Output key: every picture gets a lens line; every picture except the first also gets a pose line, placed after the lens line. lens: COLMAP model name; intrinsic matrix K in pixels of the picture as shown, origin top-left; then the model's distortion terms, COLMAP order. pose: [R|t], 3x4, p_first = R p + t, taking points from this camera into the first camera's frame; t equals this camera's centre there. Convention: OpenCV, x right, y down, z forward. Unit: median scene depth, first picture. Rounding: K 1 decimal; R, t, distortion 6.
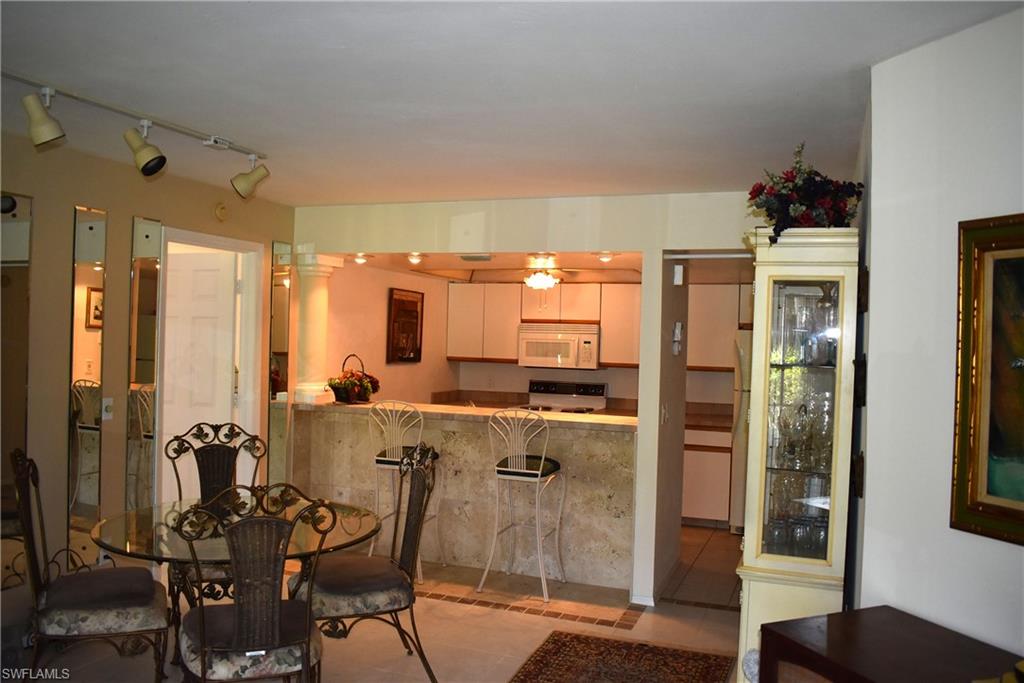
lens RADIAL K [[818.3, 0, 512.0], [0, 818.3, 341.5], [0, 0, 1]] dist [-0.085451, 0.007520]
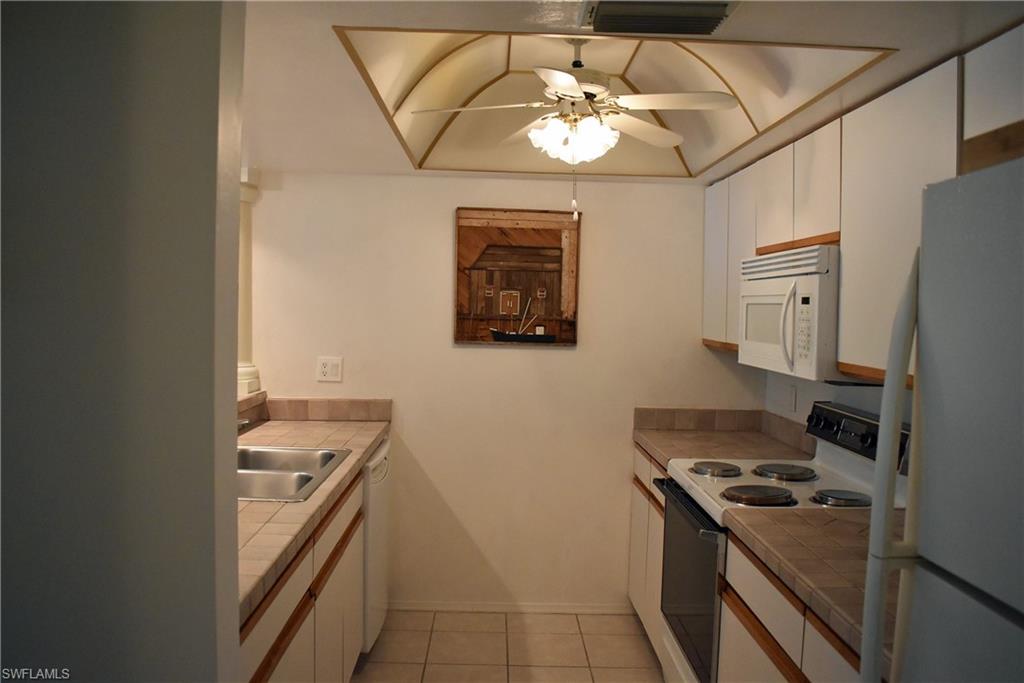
lens RADIAL K [[818.3, 0, 512.0], [0, 818.3, 341.5], [0, 0, 1]] dist [-0.085451, 0.007520]
pose [[0.382537, 0.023210, -0.923649, 0.544464], [-0.015681, 0.999704, 0.018627, 0.020940], [0.923807, 0.007358, 0.382787, 1.171106]]
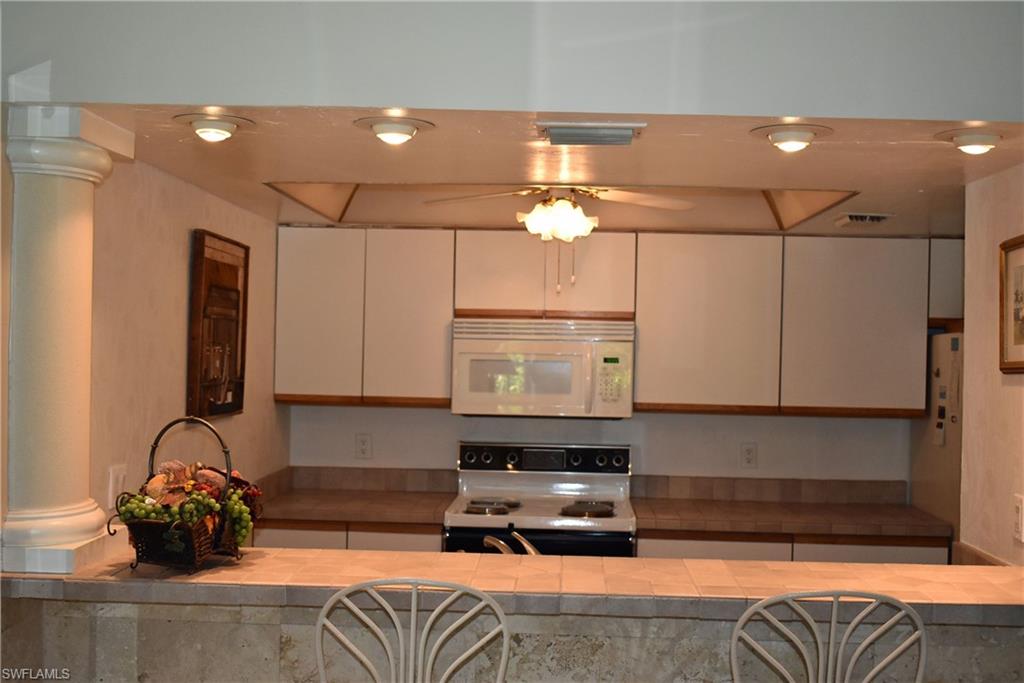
lens RADIAL K [[1176.4, 0, 512.0], [0, 1176.4, 341.5], [0, 0, 1]] dist [-0.077494, 0.010182]
pose [[0.948719, -0.007543, 0.316029, -0.260531], [0.006653, 0.999970, 0.003895, -0.018848], [-0.316049, -0.001592, 0.948741, 0.601973]]
